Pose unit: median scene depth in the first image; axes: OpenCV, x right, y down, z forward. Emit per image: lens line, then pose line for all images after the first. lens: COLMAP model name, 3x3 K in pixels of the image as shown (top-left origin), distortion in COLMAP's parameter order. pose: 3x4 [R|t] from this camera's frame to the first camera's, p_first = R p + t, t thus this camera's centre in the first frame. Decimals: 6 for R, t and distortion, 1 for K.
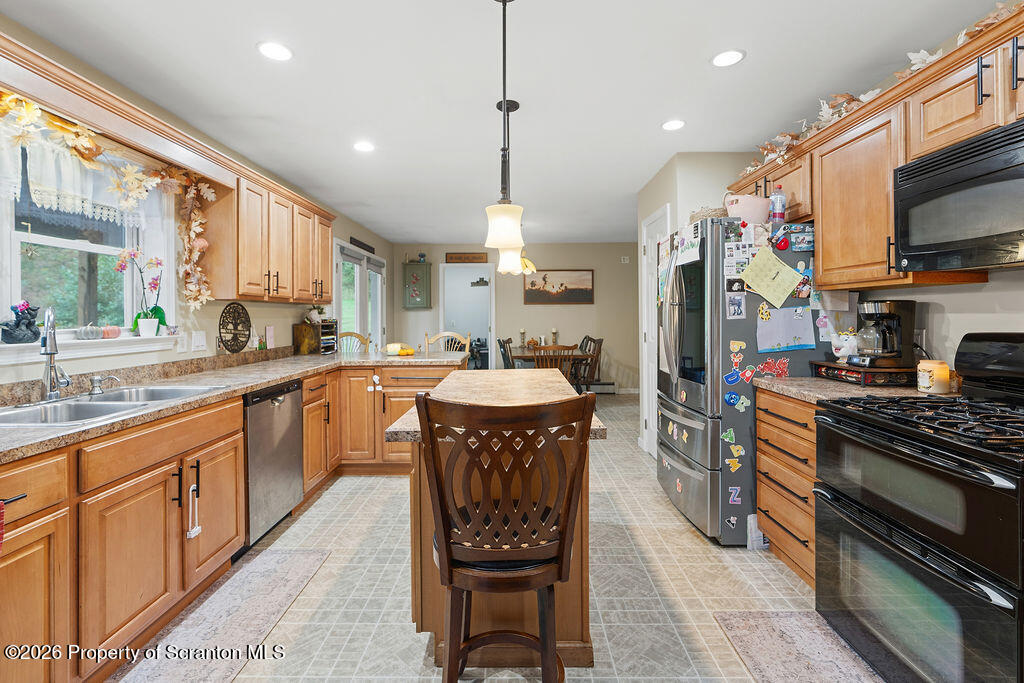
lens RADIAL K [[466.1, 0, 534.8], [0, 466.1, 316.6], [0, 0, 1]] dist [-0.011776, 0.006622]
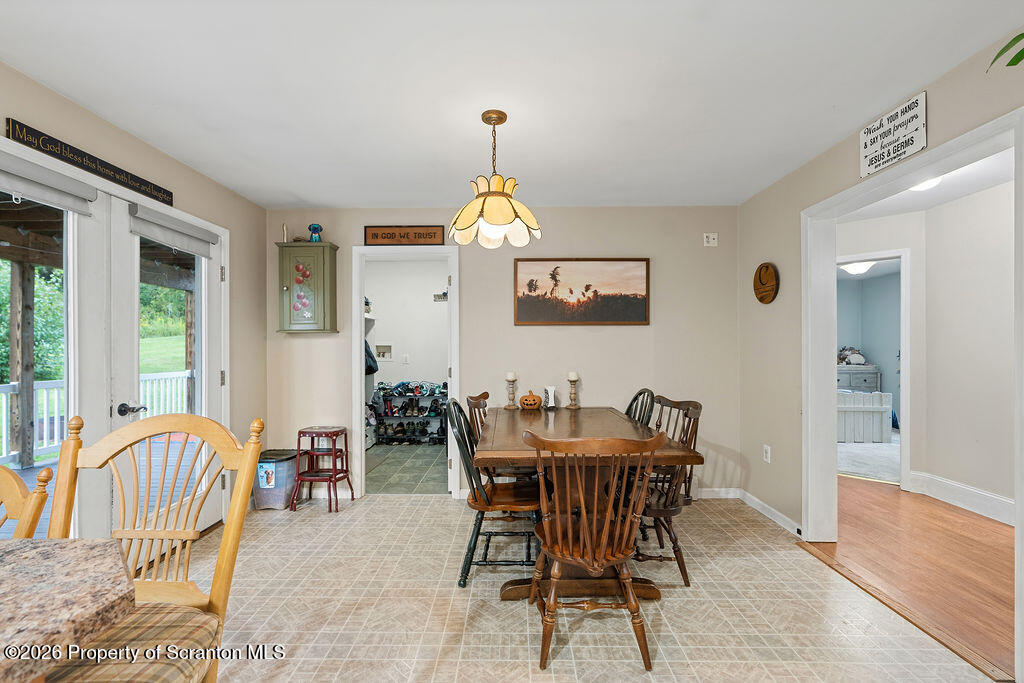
lens RADIAL K [[466.1, 0, 508.9], [0, 466.1, 348.0], [0, 0, 1]] dist [-0.011776, 0.006622]
pose [[0.999499, 0.003930, -0.031417, -0.032604], [-0.003922, 0.999992, 0.000319, -0.002797], [0.031418, -0.000195, 0.999506, 1.245757]]
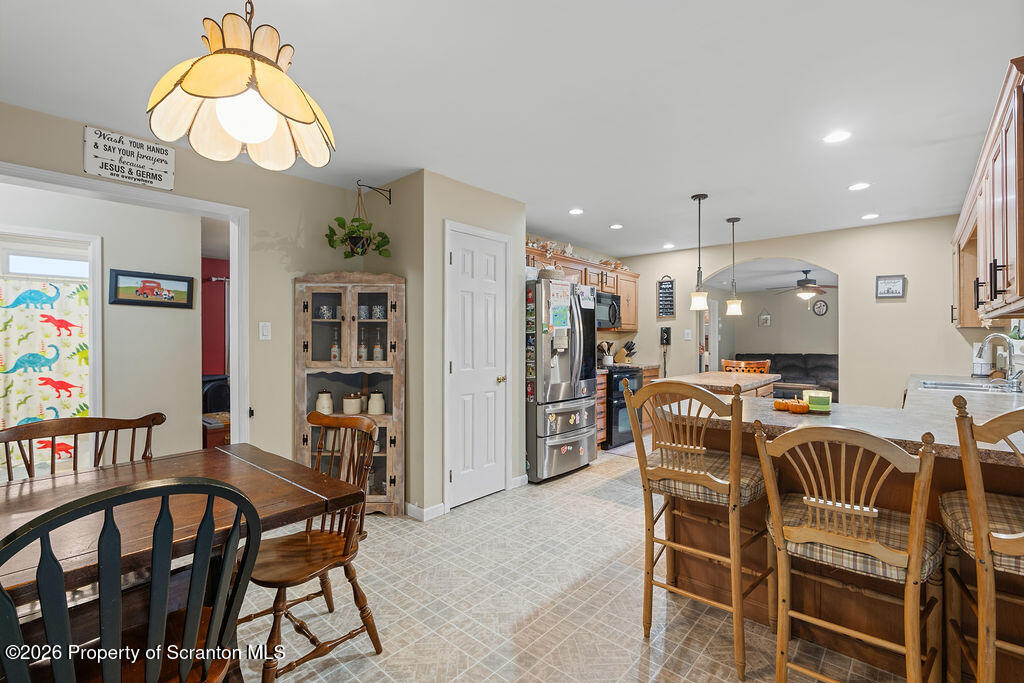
lens RADIAL K [[466.1, 0, 507.5], [0, 466.1, 339.4], [0, 0, 1]] dist [-0.011776, 0.006622]
pose [[-0.734873, 0.006336, 0.678175, -0.604130], [0.003594, 0.999979, -0.005447, -0.001836], [-0.678195, -0.001565, -0.734881, 2.291399]]
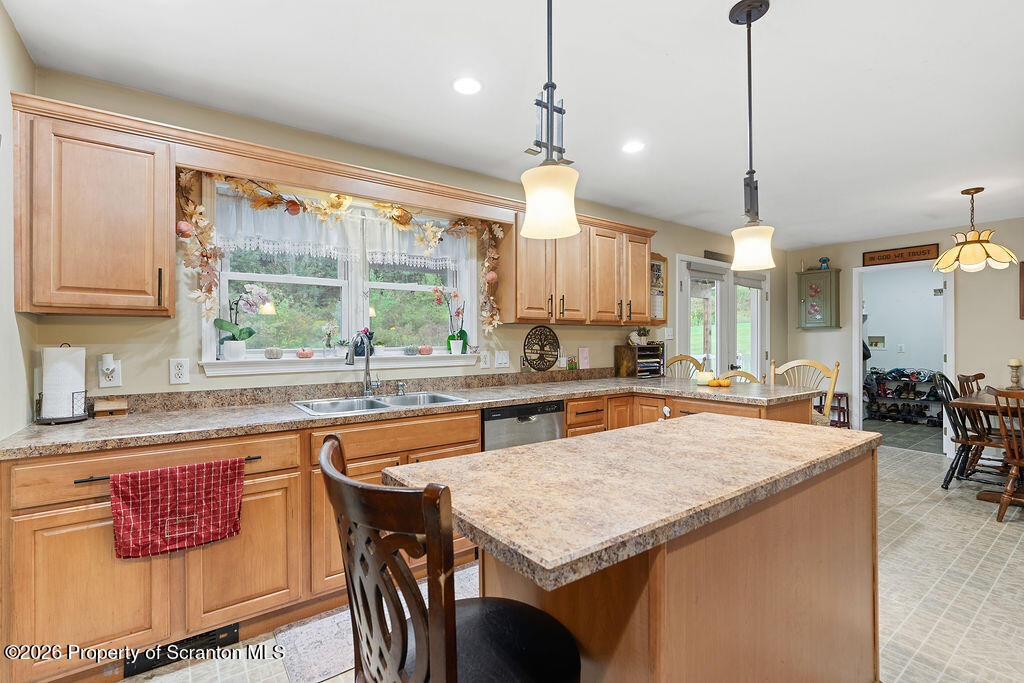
lens RADIAL K [[466.1, 0, 504.3], [0, 466.1, 340.1], [0, 0, 1]] dist [-0.011776, 0.006622]
pose [[0.575098, 0.006017, -0.818062, 0.216970], [-0.002432, 0.999981, 0.005646, -0.002068], [0.818081, -0.001257, 0.575102, 0.285841]]
